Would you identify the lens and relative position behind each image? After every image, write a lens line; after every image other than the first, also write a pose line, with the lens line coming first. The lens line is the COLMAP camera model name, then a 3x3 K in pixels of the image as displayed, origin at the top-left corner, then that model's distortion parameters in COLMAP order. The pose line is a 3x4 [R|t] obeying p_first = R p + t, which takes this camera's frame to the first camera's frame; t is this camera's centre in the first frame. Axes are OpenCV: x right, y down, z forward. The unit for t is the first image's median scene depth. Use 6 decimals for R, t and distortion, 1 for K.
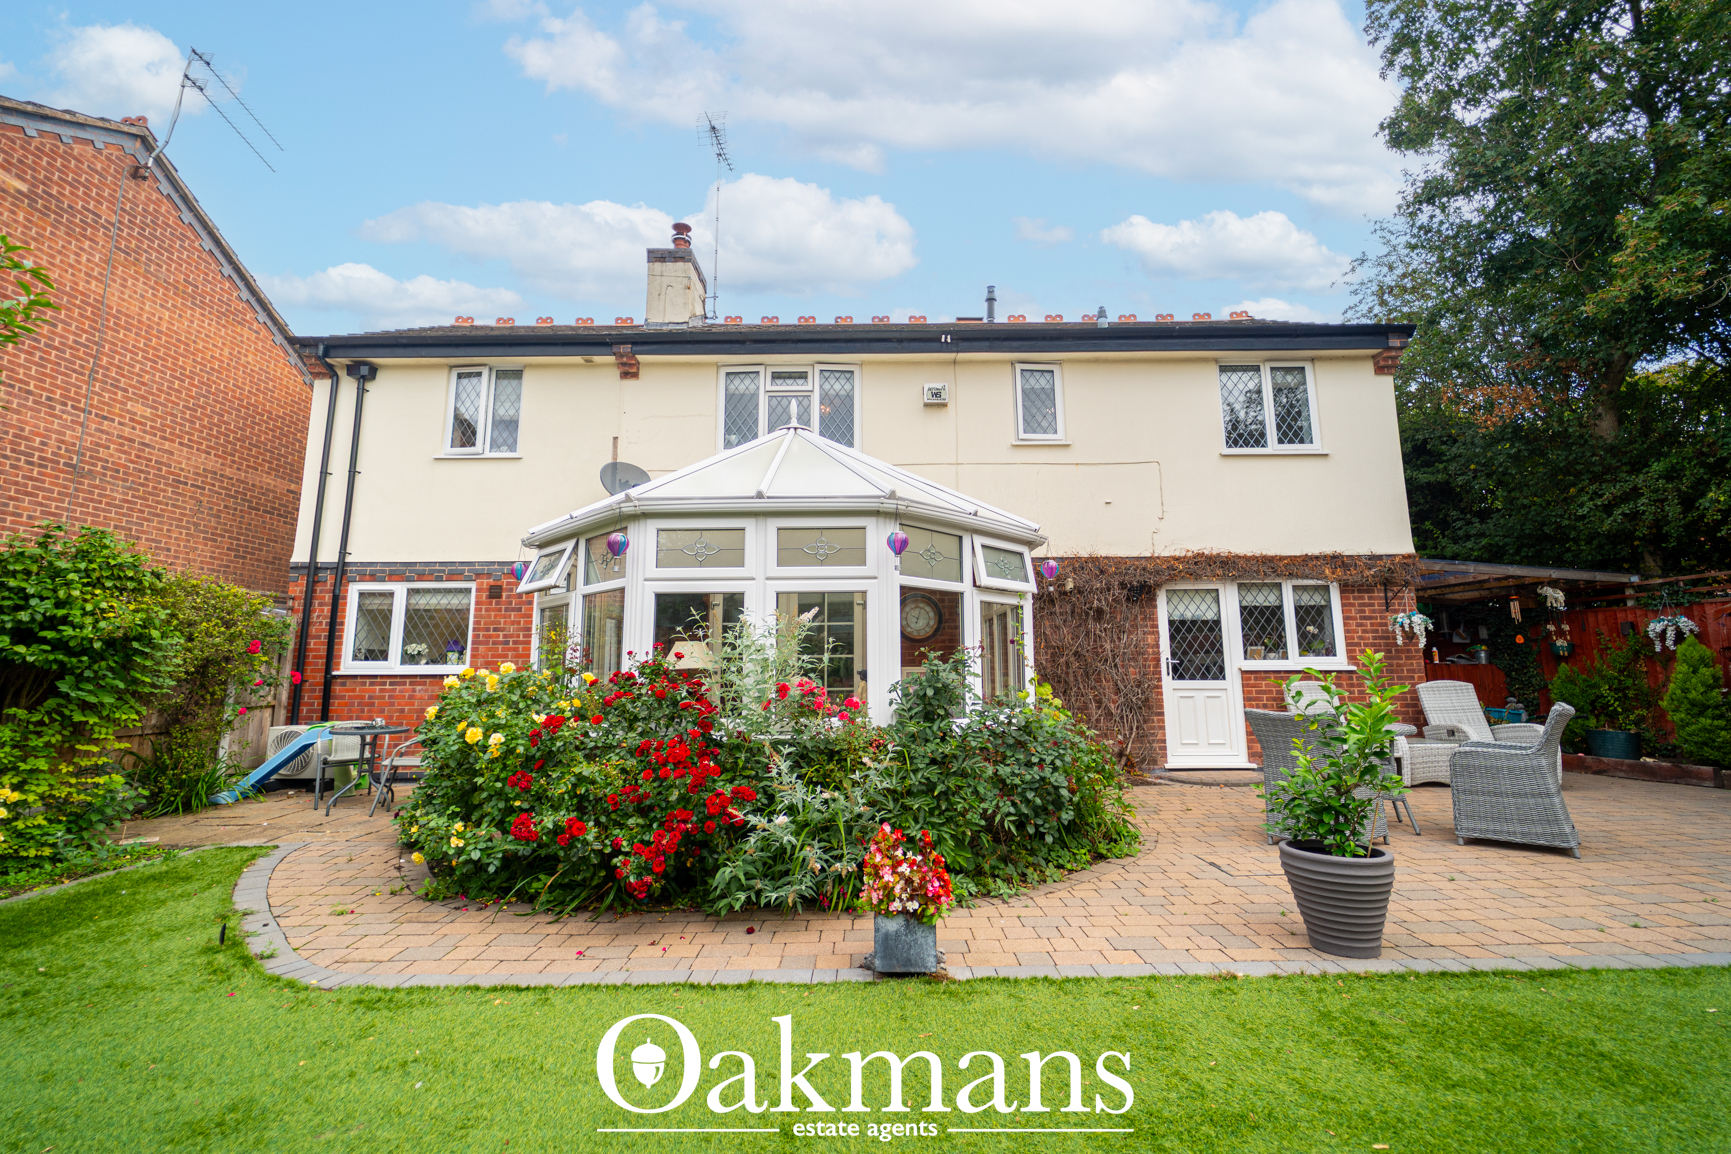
lens RADIAL K [[700.8, 0, 868.8], [0, 700.8, 560.5], [0, 0, 1]] dist [0.000824, -0.000154]
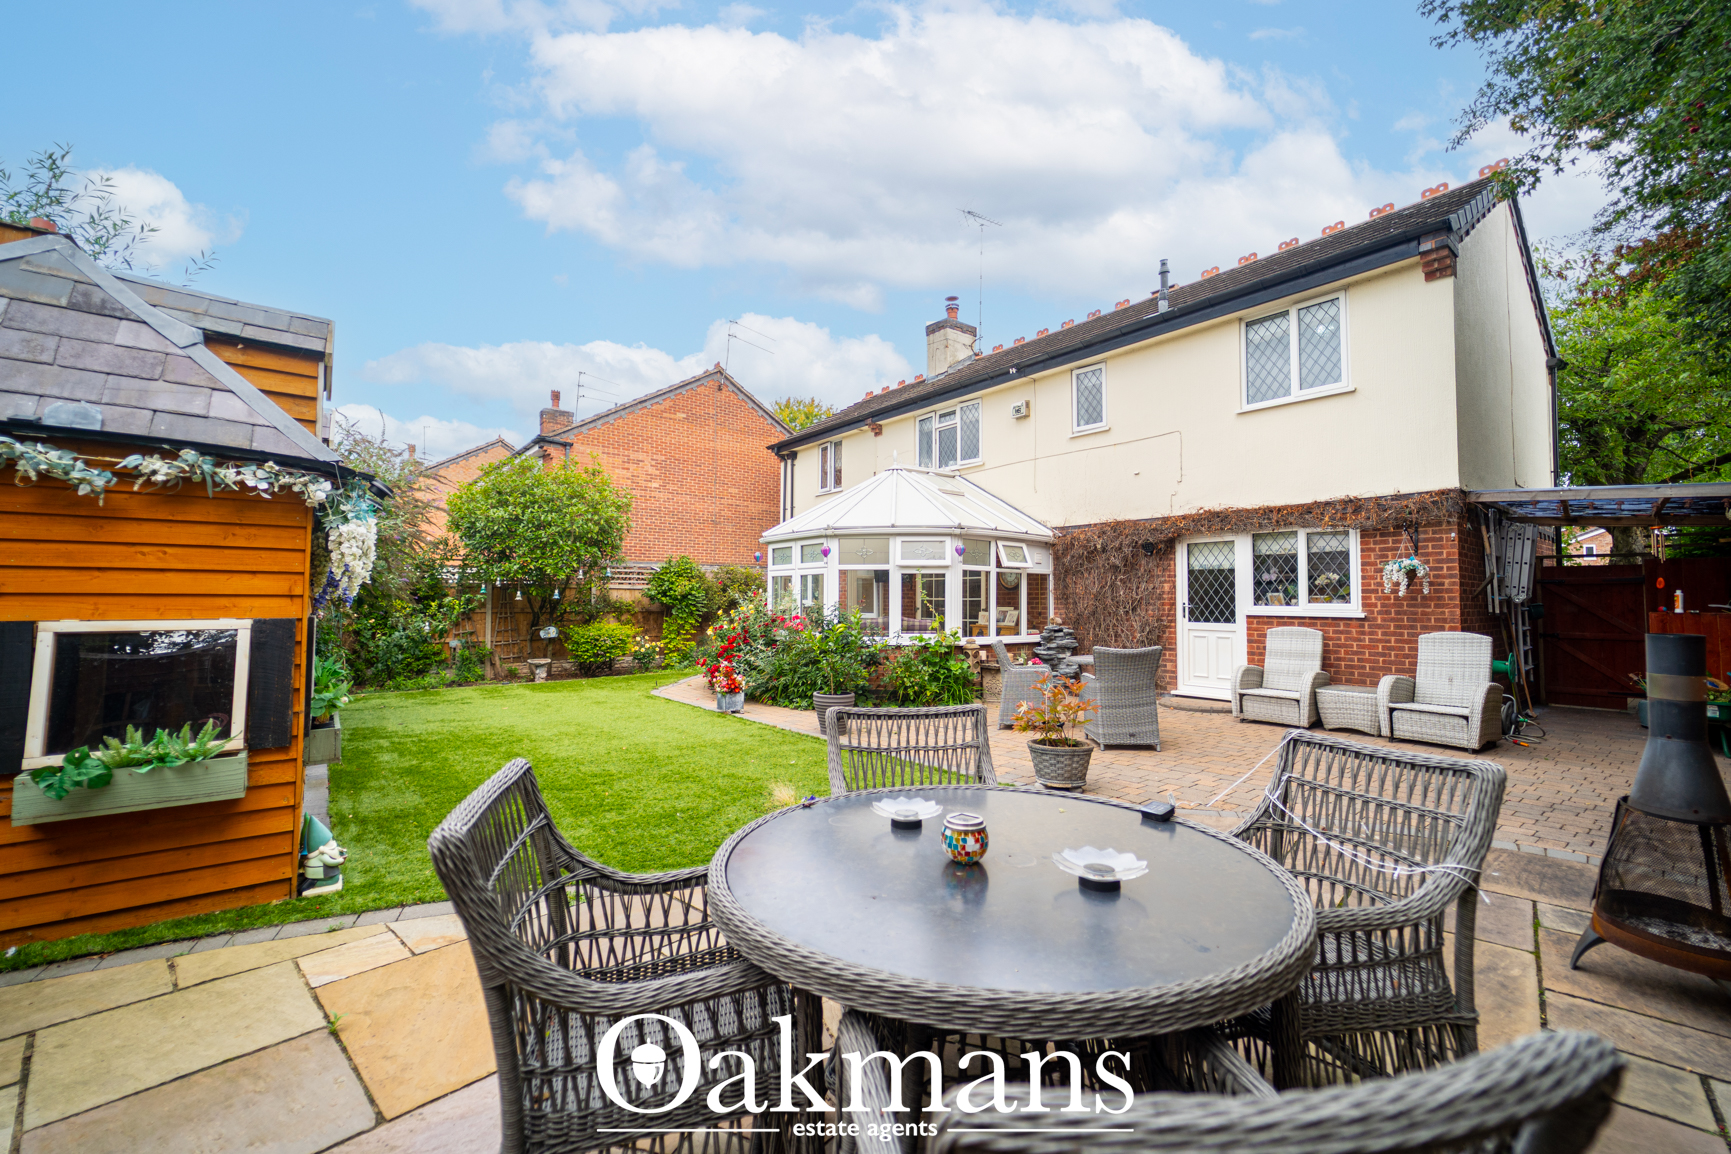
lens RADIAL K [[702.8, 0, 869.9], [0, 702.8, 557.0], [0, 0, 1]] dist [-0.000465, -0.000242]
pose [[0.625878, -0.038219, -0.778984, 1.000849], [0.119824, 0.991652, 0.047620, -0.053894], [0.770661, -0.123145, 0.625233, -0.121173]]
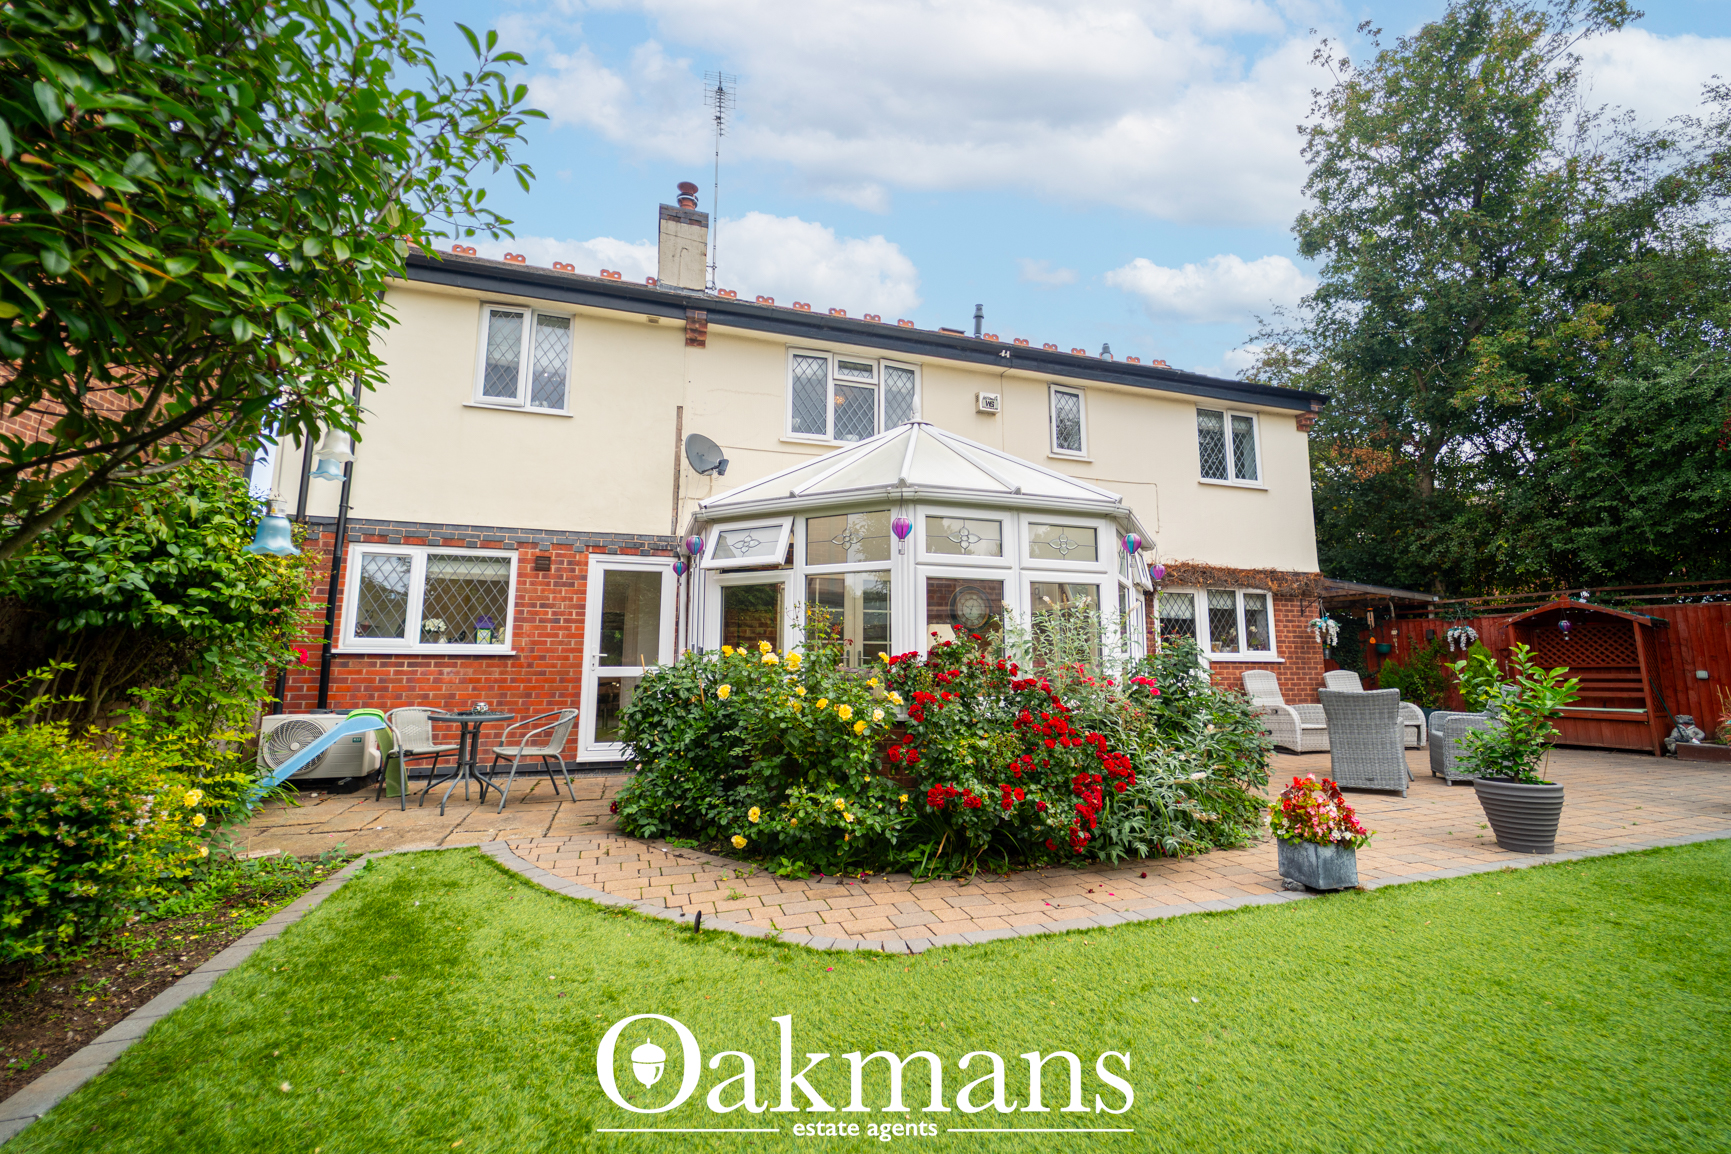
lens RADIAL K [[701.0, 0, 867.8], [0, 701.0, 562.5], [0, 0, 1]] dist [0.002925, 0.000035]
pose [[0.950781, 0.054809, 0.304978, -0.410400], [-0.059040, 0.998245, 0.004661, 0.014555], [-0.304187, -0.022438, 0.952348, 0.020407]]
